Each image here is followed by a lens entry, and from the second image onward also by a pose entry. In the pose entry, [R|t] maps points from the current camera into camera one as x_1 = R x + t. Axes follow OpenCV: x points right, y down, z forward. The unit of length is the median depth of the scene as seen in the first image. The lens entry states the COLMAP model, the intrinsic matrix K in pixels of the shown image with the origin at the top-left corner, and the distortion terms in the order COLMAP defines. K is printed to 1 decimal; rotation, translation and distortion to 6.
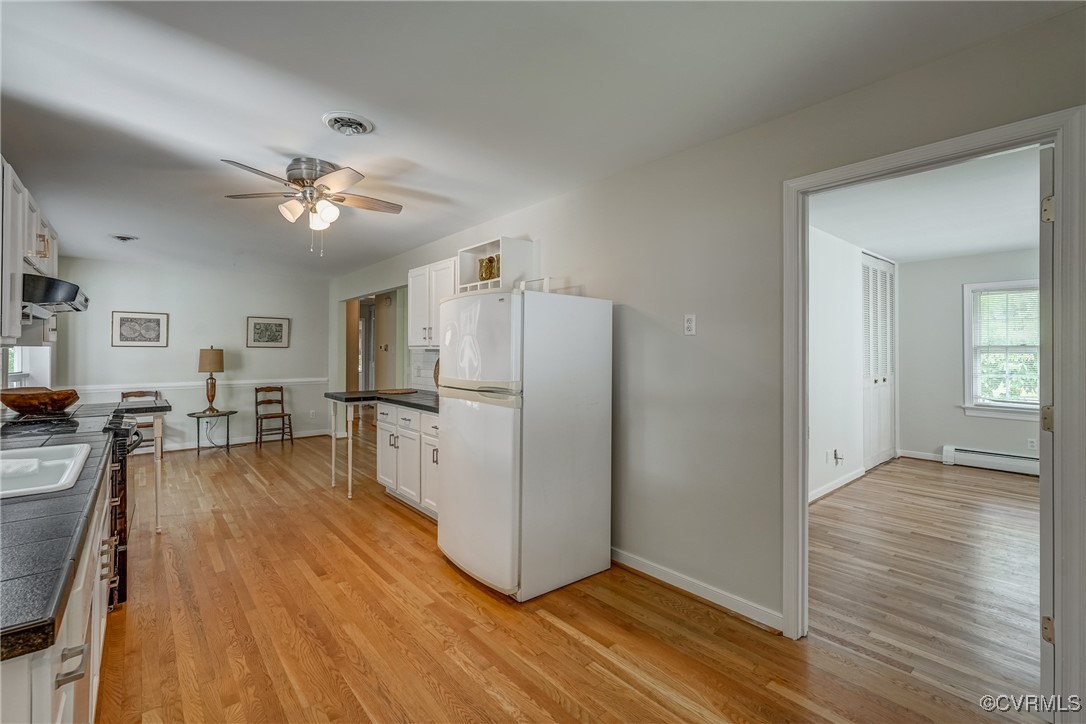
lens RADIAL K [[486.1, 0, 544.4], [0, 486.1, 348.9], [0, 0, 1]] dist [-0.014913, 0.011176]
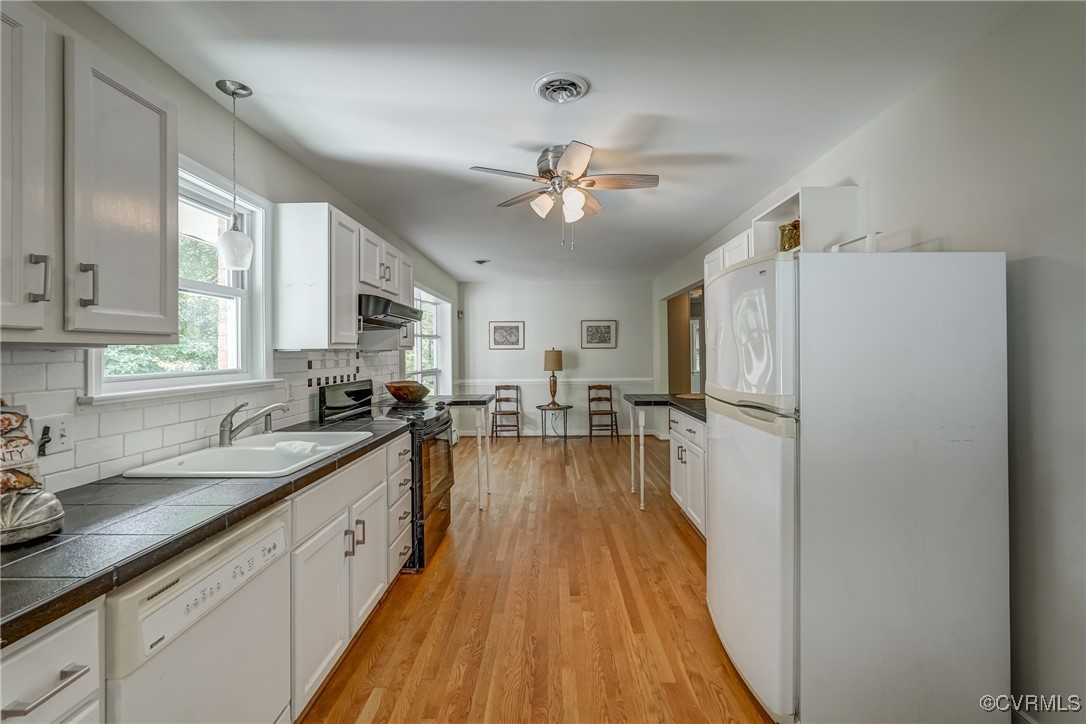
lens RADIAL K [[486.1, 0, 544.4], [0, 486.1, 348.9], [0, 0, 1]] dist [-0.014913, 0.011176]
pose [[0.754206, -0.013532, -0.656499, 0.087340], [0.014509, 0.999887, -0.003942, 0.001699], [0.656478, -0.006552, 0.754317, 0.215846]]
